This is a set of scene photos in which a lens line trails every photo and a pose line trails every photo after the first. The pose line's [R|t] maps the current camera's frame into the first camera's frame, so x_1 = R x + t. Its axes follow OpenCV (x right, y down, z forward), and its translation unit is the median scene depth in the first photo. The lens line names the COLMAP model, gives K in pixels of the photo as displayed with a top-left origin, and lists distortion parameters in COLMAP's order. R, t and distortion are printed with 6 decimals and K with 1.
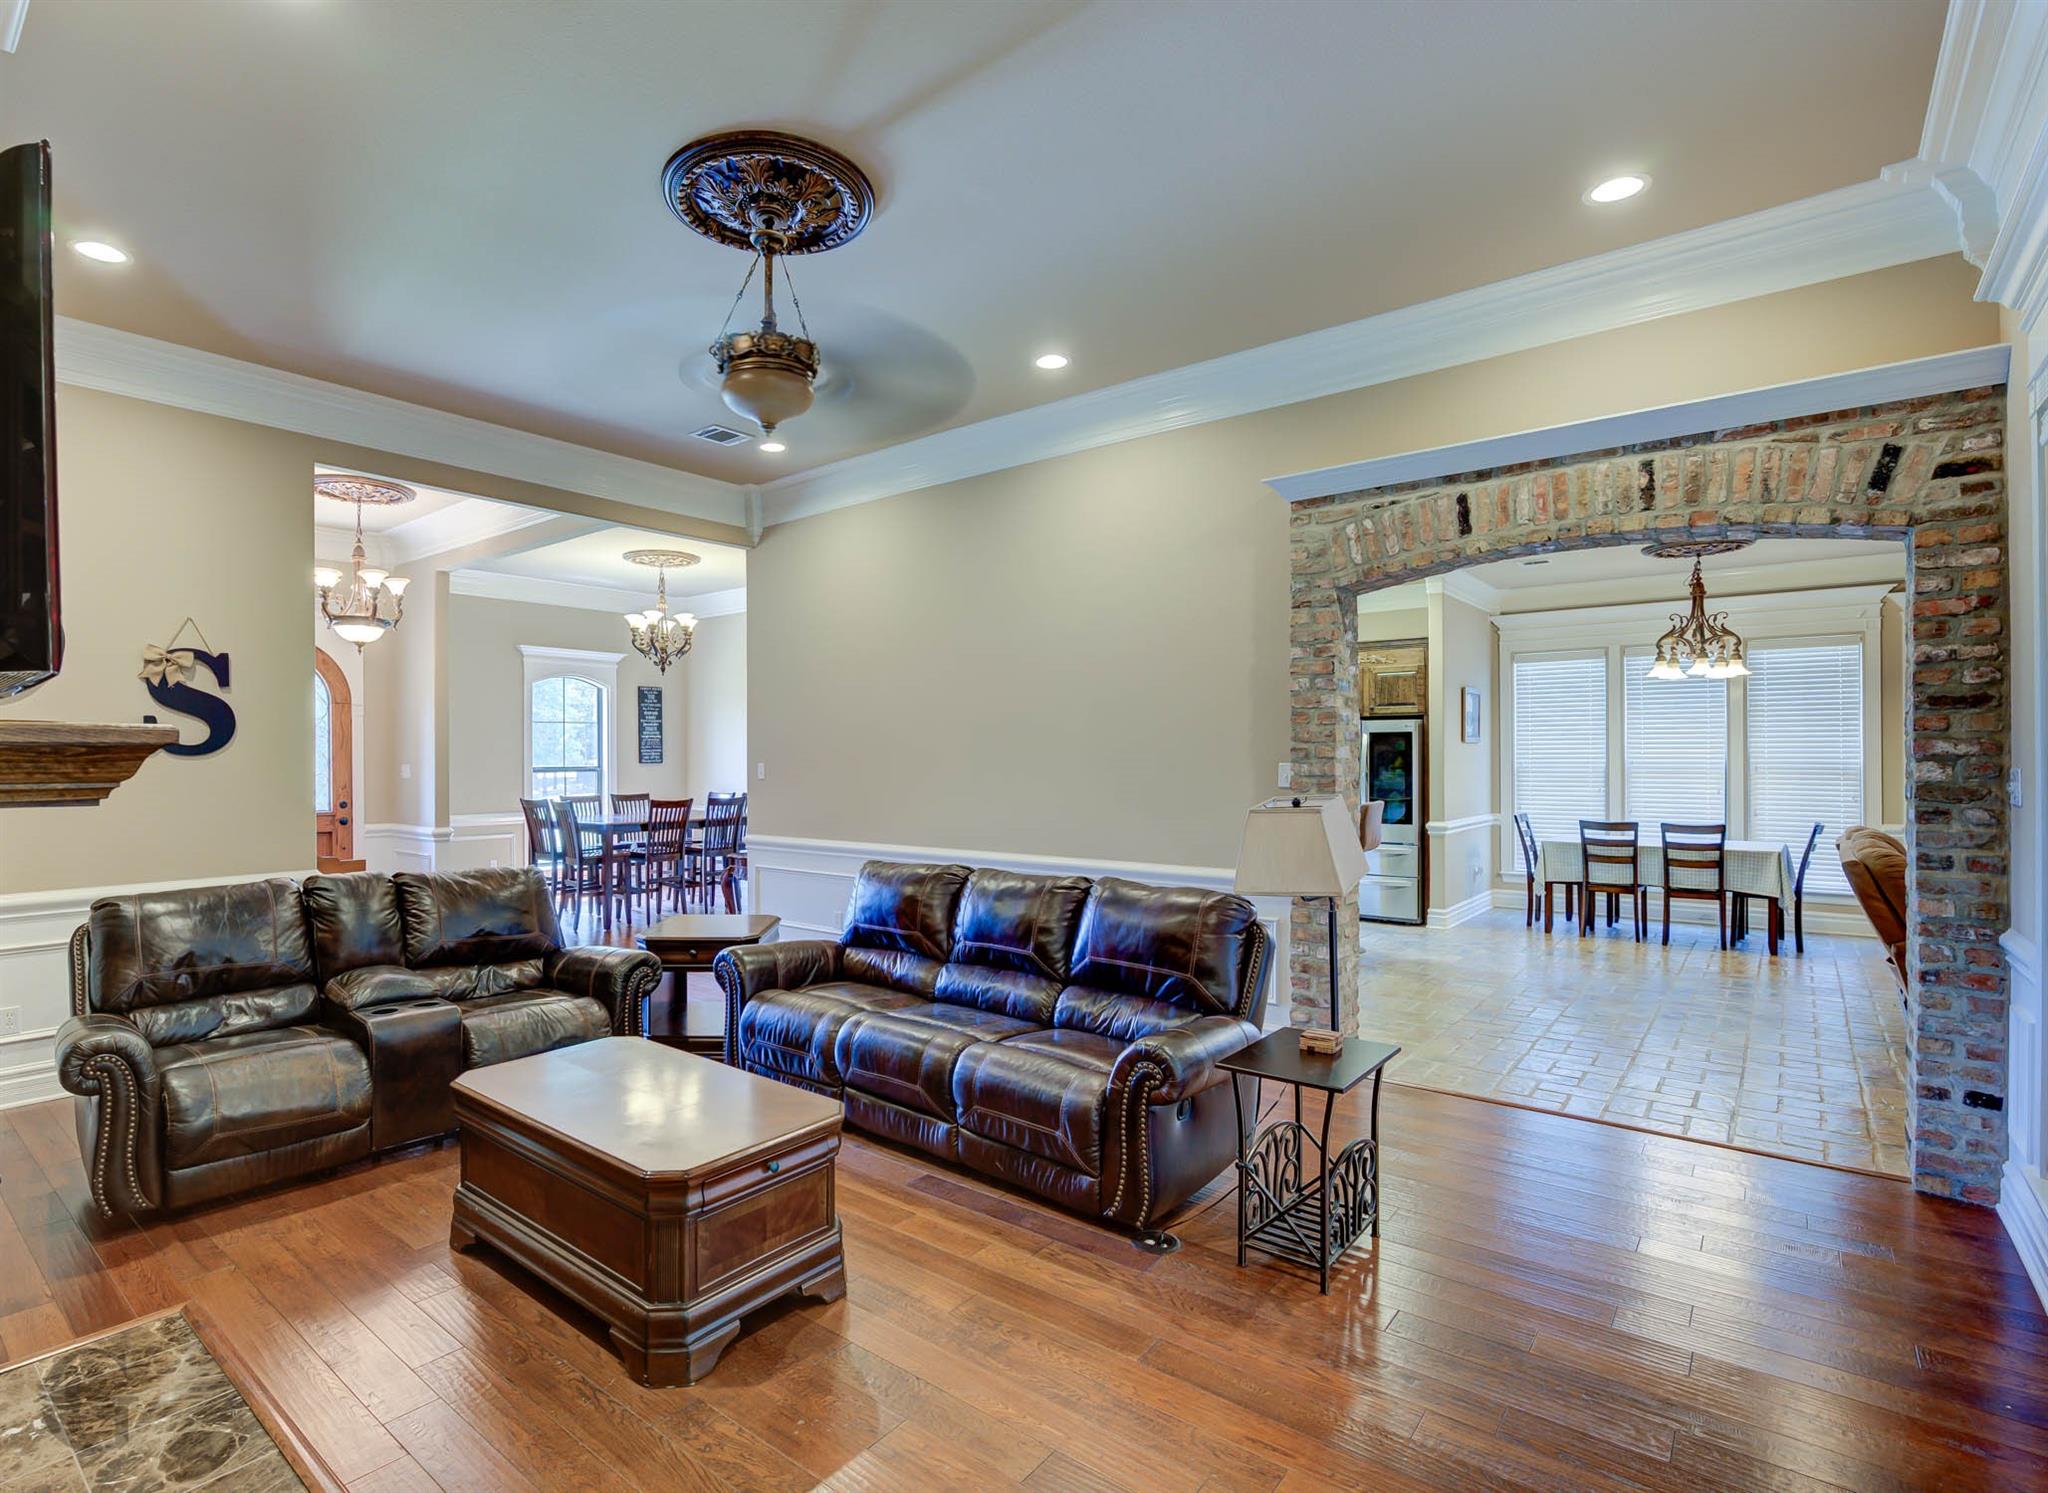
lens RADIAL K [[998.4, 0, 925.5], [0, 998.4, 757.3], [0, 0, 1]] dist [-0.014309, -0.000643]
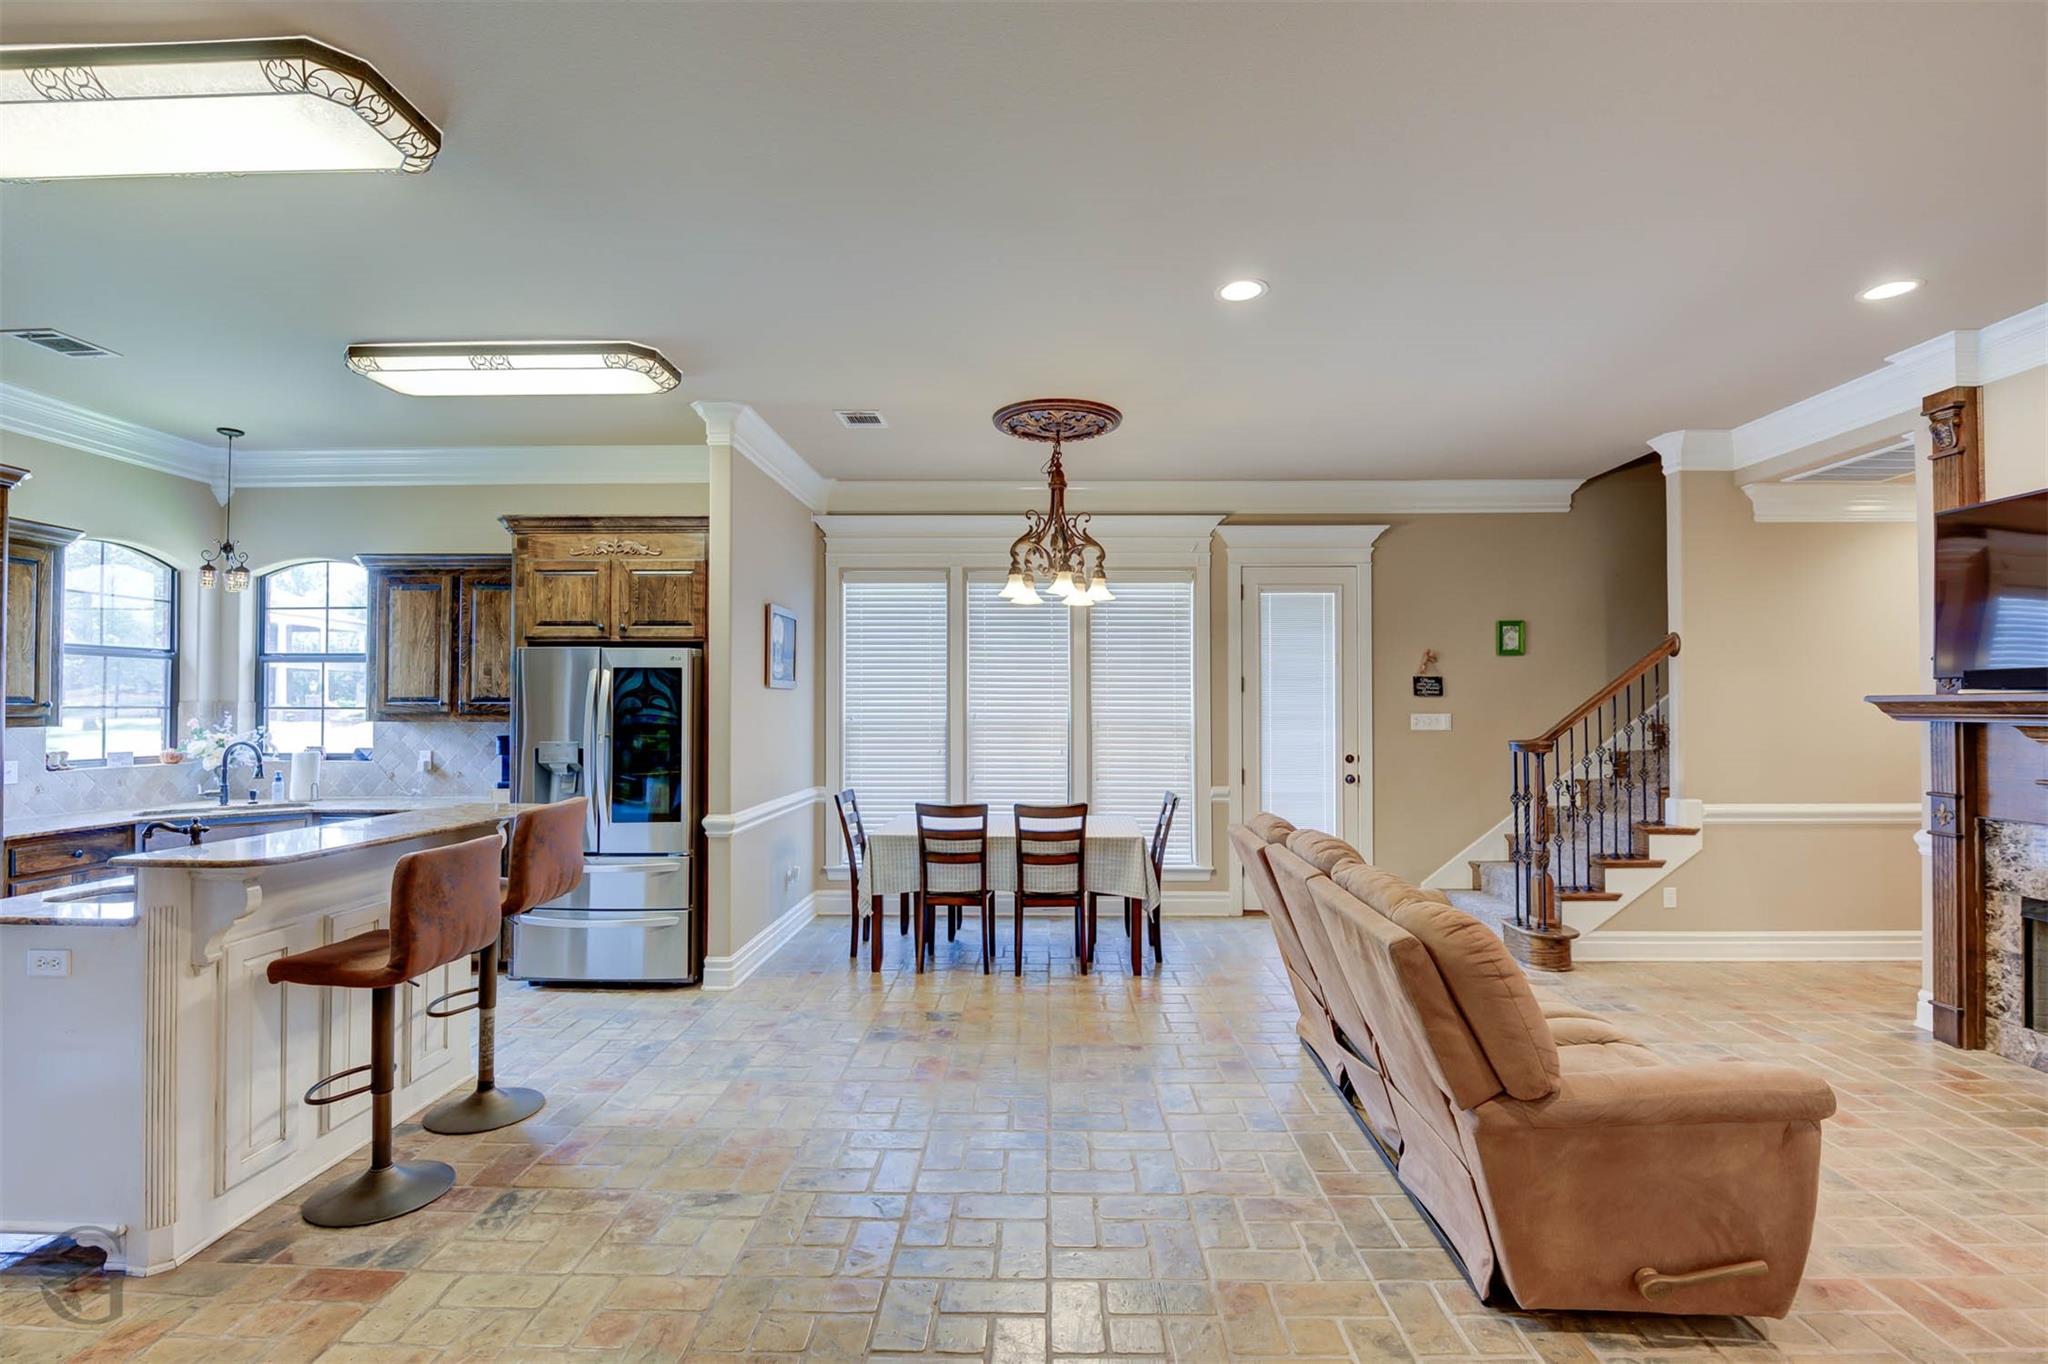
lens RADIAL K [[941.4, 0, 1022.7], [0, 941.4, 688.9], [0, 0, 1]] dist [-0.000913, 0.000004]
pose [[0.770625, 0.016069, 0.637086, 0.300260], [-0.003751, 0.999779, -0.020680, -0.001913], [-0.637278, 0.013547, 0.770515, 0.450886]]
